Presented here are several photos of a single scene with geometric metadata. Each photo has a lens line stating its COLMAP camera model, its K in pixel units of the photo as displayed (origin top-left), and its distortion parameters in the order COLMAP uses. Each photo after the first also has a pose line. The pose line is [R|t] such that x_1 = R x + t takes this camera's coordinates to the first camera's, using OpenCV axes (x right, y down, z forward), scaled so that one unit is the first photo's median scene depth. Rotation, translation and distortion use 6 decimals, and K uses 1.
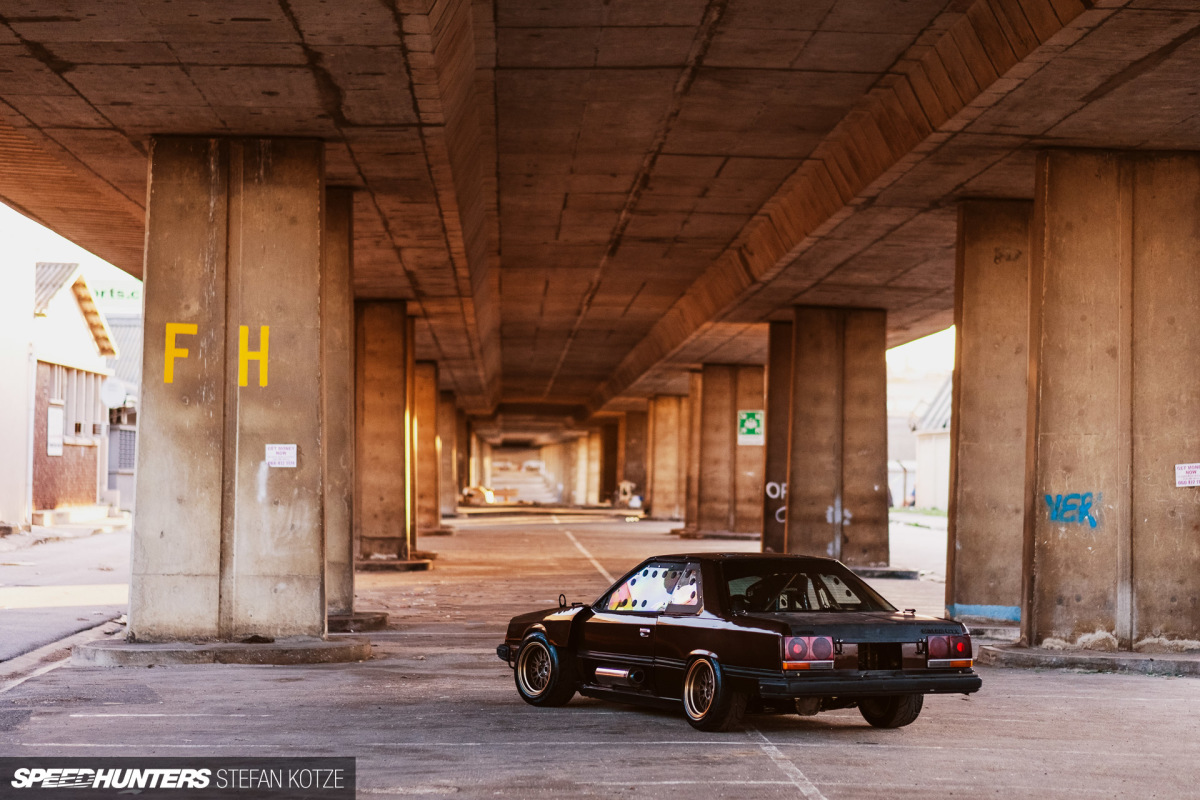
lens RADIAL K [[2922.4, 0, 600.2], [0, 2922.4, 401.1], [0, 0, 1]] dist [0.048658, 0.000000]
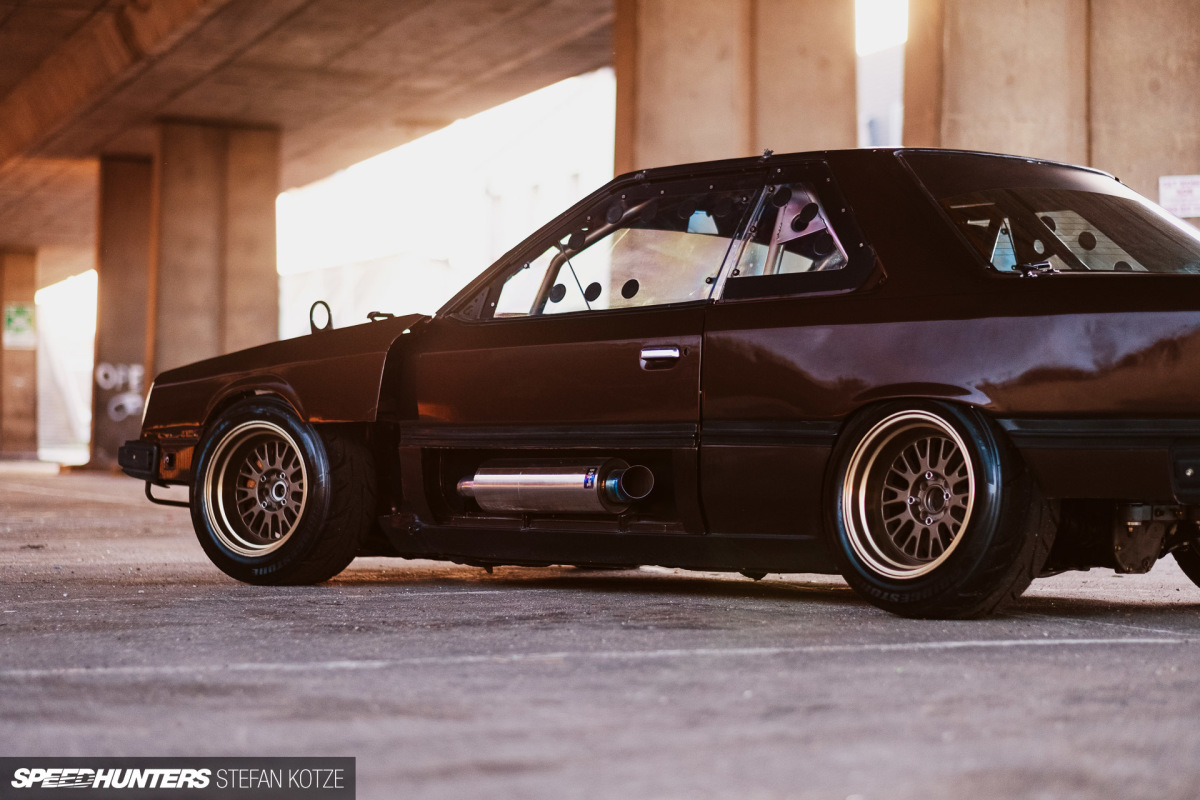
lens RADIAL K [[2922.4, 0, 599.9], [0, 2922.4, 400.2], [0, 0, 1]] dist [0.048658, 0.000000]
pose [[0.959447, 0.000565, 0.281890, -0.069143], [-0.003695, 0.999937, 0.010571, 0.059255], [-0.281866, -0.011184, 0.959388, 0.481678]]
